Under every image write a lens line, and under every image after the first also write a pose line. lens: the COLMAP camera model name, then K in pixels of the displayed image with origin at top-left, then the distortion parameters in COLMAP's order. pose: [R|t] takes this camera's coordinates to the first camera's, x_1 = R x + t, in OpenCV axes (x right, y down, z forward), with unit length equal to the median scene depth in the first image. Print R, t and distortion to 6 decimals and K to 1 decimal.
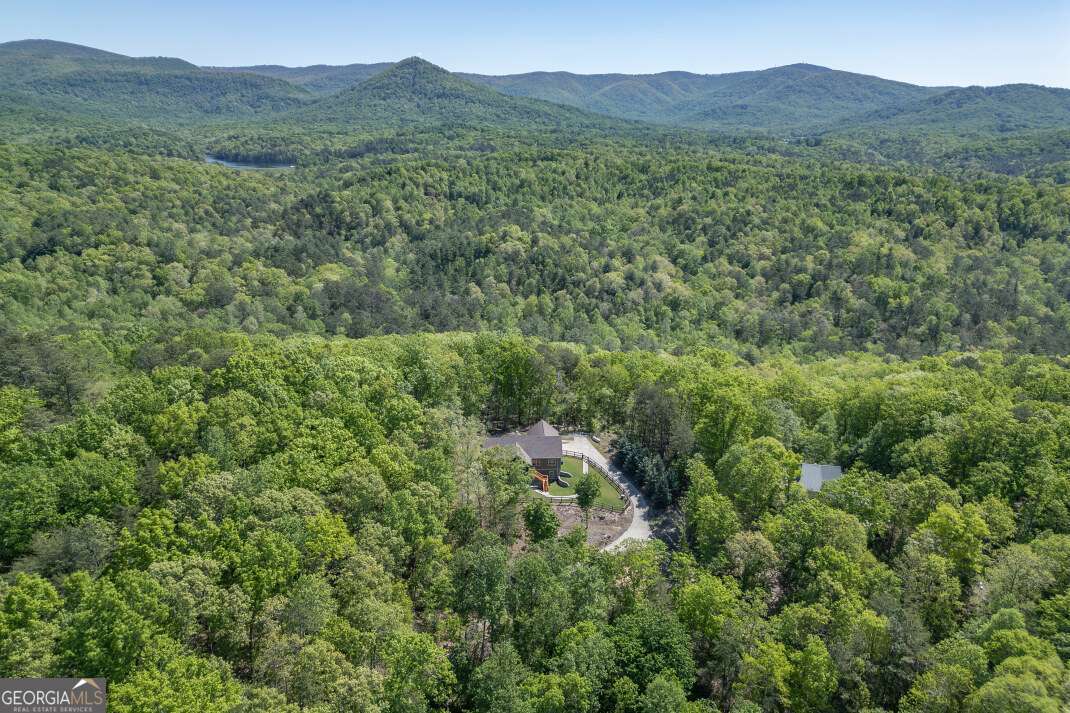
lens RADIAL K [[748.4, 0, 535.3], [0, 748.4, 351.0], [0, 0, 1]] dist [0.067775, -0.036894]
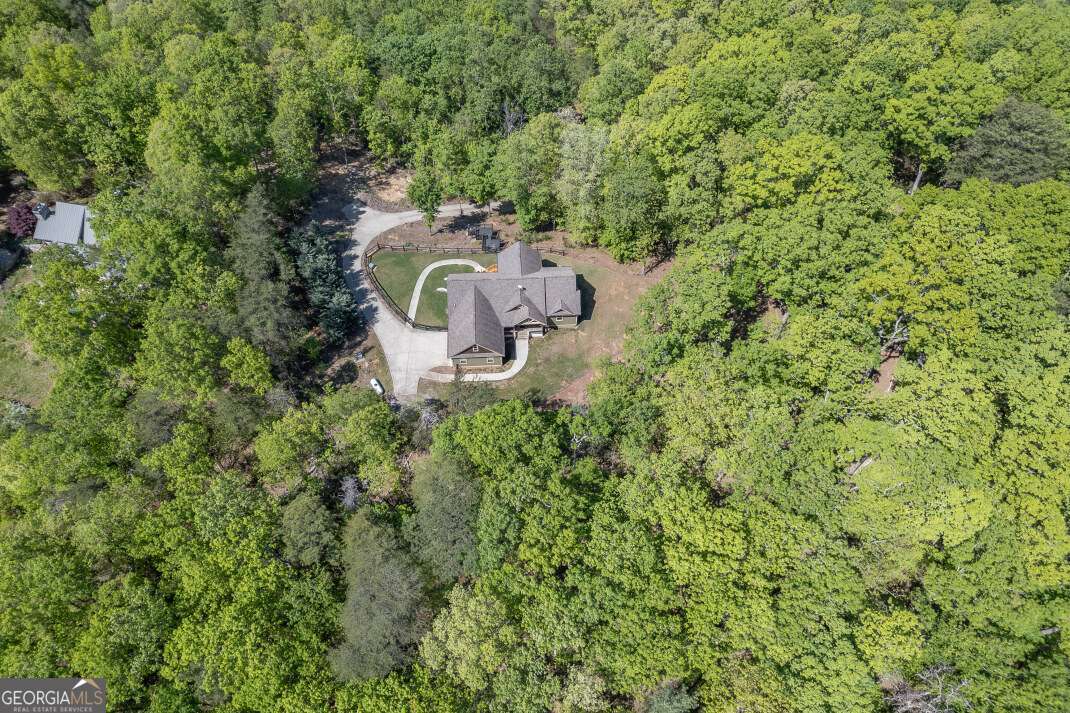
lens RADIAL K [[748.4, 0, 529.4], [0, 748.4, 355.3], [0, 0, 1]] dist [0.067775, -0.036894]
pose [[-0.999916, 0.002957, -0.012618, -0.005729], [-0.011044, 0.314982, 0.949033, -0.105429], [0.006781, 0.949093, -0.314923, 0.296620]]
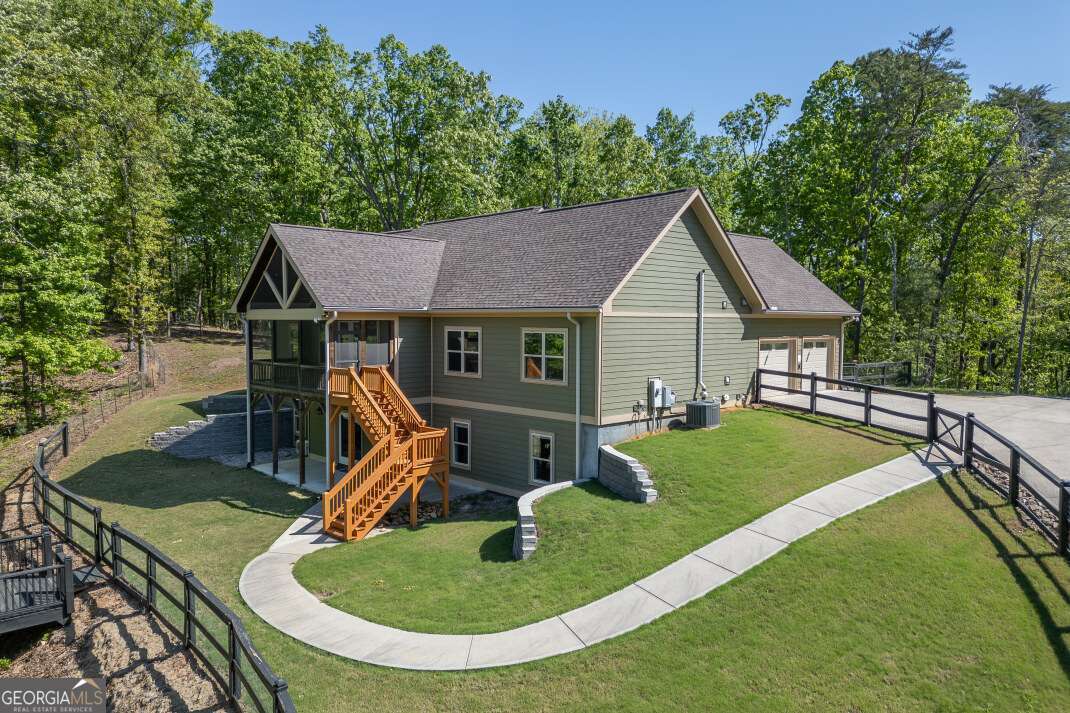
lens RADIAL K [[748.4, 0, 536.4], [0, 748.4, 353.3], [0, 0, 1]] dist [0.067775, -0.036894]
pose [[0.668466, 0.035292, -0.742905, 0.026194], [-0.221249, 0.963088, -0.153328, 0.039165], [0.710072, 0.266862, 0.651600, 0.215418]]
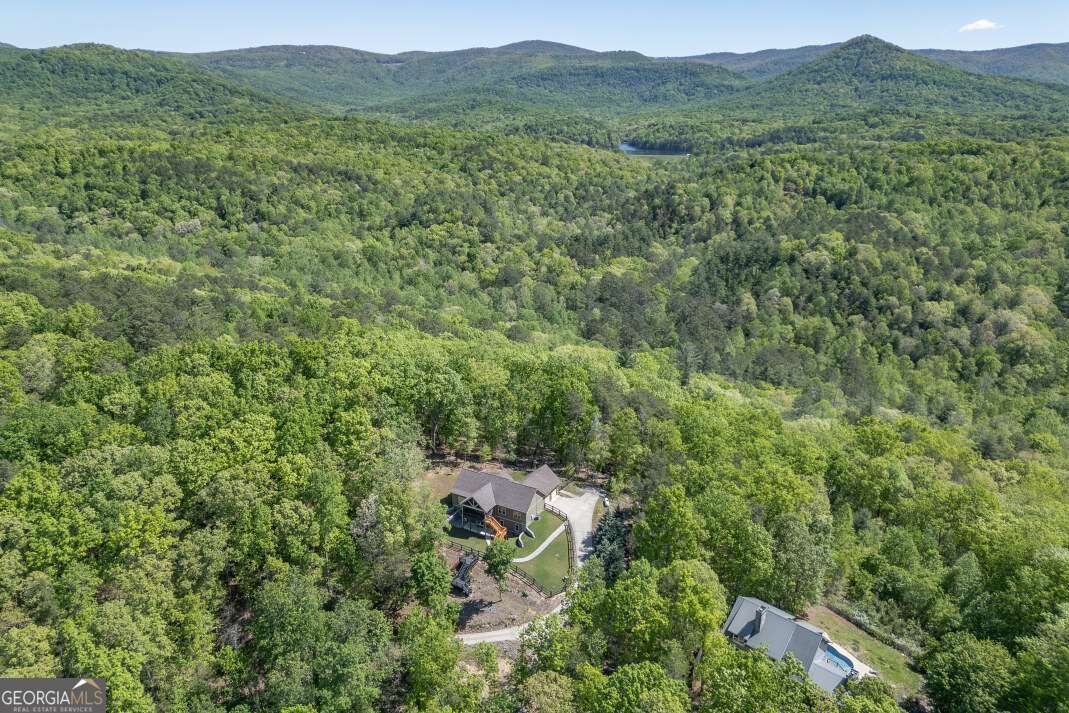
lens RADIAL K [[747.7, 0, 525.1], [0, 747.7, 357.4], [0, 0, 1]] dist [0.067775, -0.036894]
pose [[0.849064, 0.168720, -0.500623, 0.103588], [-0.156500, 0.985424, 0.066682, -0.022390], [0.504576, 0.021730, 0.863094, 0.055148]]
